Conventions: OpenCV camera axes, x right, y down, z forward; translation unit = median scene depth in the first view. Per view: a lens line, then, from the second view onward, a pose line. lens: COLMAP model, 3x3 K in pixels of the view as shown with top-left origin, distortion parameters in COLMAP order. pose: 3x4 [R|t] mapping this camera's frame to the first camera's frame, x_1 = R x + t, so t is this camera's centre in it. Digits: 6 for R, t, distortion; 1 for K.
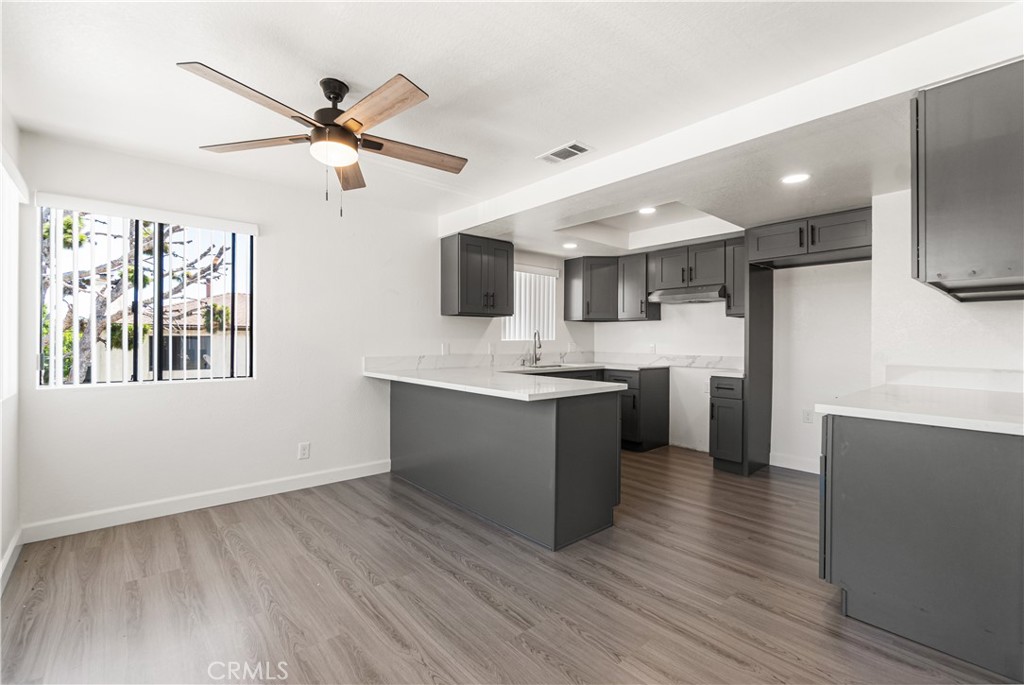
lens RADIAL K [[454.1, 0, 502.3], [0, 454.1, 337.5], [0, 0, 1]] dist [-0.000674, -0.000022]
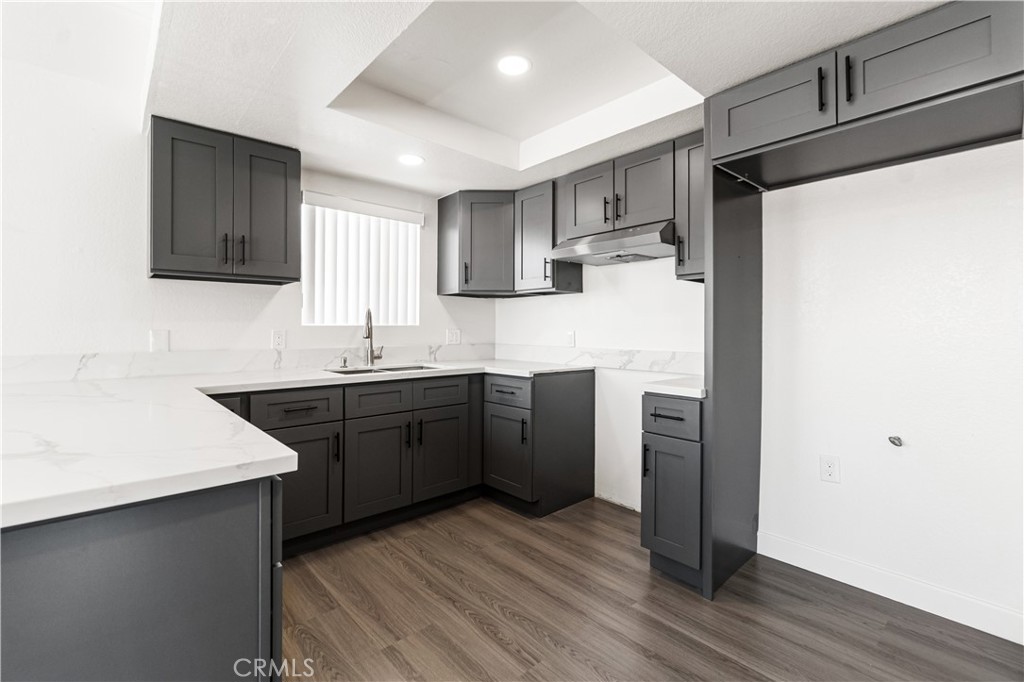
lens RADIAL K [[451.4, 0, 506.6], [0, 451.4, 327.0], [0, 0, 1]] dist [-0.001491, -0.000139]
pose [[0.999908, -0.002322, 0.013381, 0.257902], [0.002299, 0.999996, 0.001786, 0.007957], [-0.013385, -0.001756, 0.999909, 0.422684]]
